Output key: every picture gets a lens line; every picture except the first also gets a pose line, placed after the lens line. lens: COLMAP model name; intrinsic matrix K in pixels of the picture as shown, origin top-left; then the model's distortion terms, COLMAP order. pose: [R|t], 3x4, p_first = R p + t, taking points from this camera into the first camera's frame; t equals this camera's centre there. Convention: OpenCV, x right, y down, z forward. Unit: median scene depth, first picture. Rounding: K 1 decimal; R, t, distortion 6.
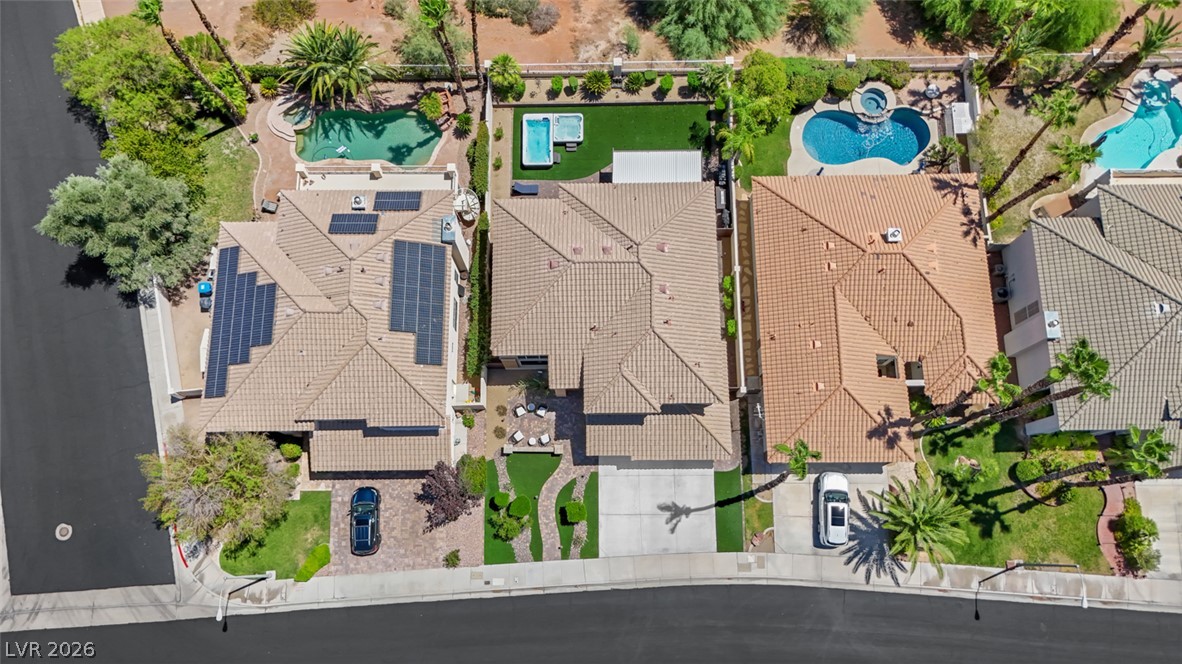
lens RADIAL K [[871.3, 0, 593.9], [0, 871.3, 339.1], [0, 0, 1]] dist [0.080653, -0.091393]
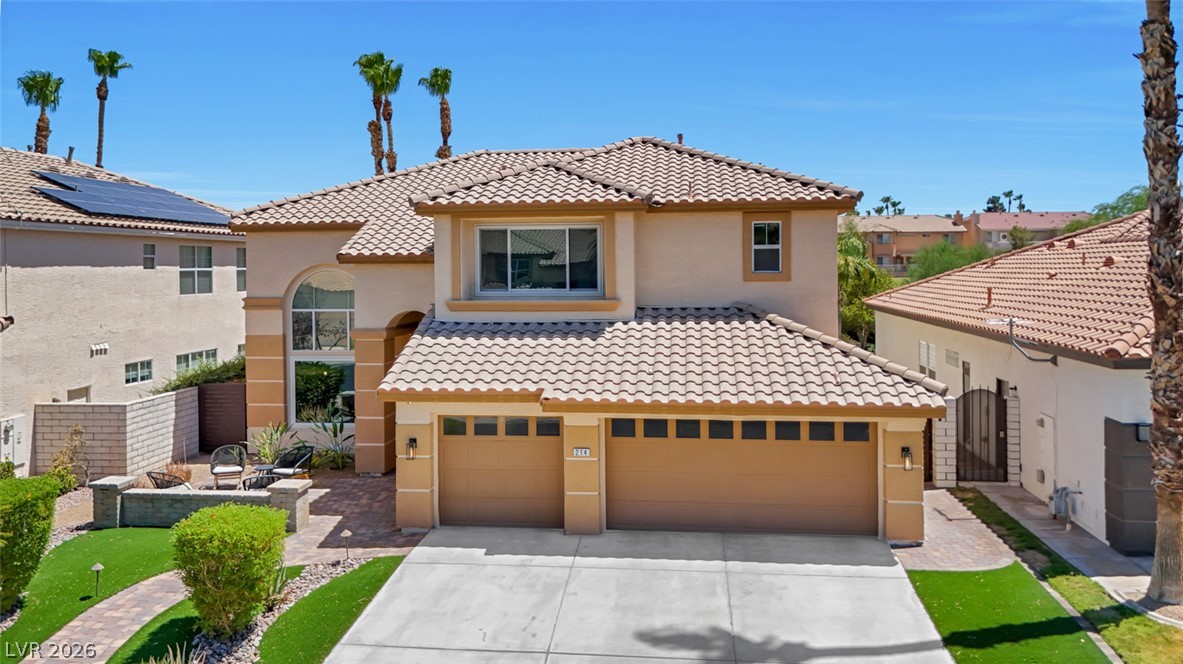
lens RADIAL K [[872.0, 0, 594.4], [0, 872.0, 339.1], [0, 0, 1]] dist [0.080653, -0.091393]
pose [[0.991622, -0.000281, -0.129175, 0.087960], [-0.121988, 0.326879, -0.937160, 0.358079], [0.042488, 0.945066, 0.324107, 0.870941]]
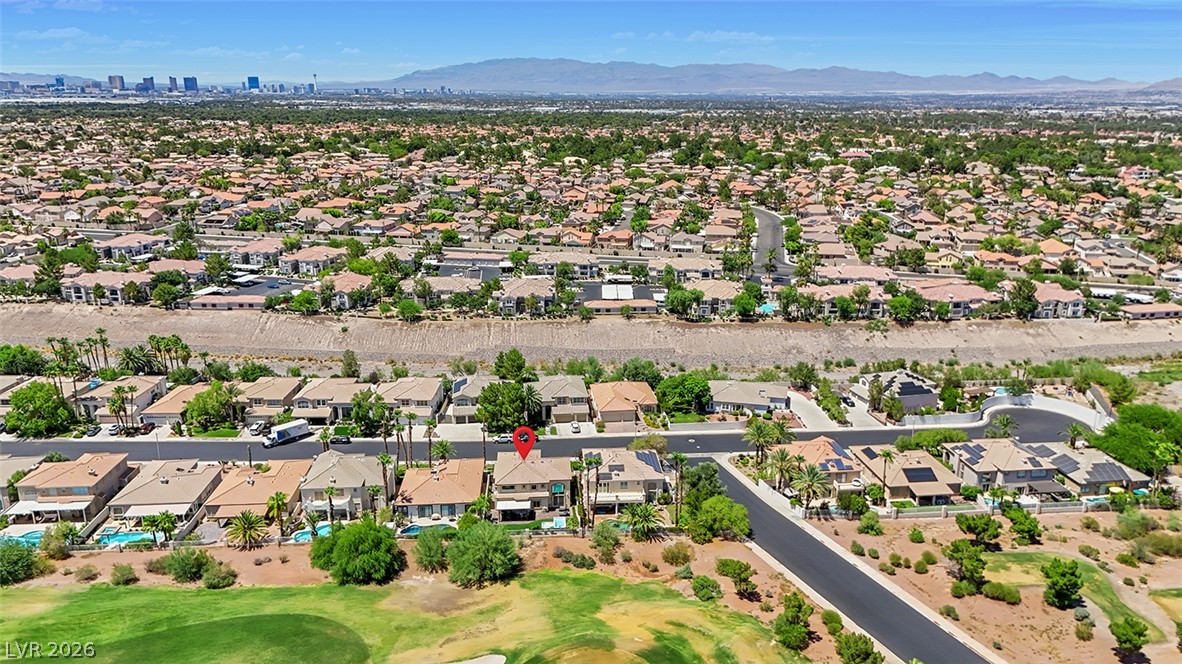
lens RADIAL K [[871.3, 0, 593.9], [0, 871.3, 339.1], [0, 0, 1]] dist [0.080653, -0.091393]
pose [[-0.998387, 0.018214, -0.053767, -0.040132], [-0.054272, -0.028446, 0.998121, -2.972303], [0.016650, 0.999429, 0.029389, 0.444153]]
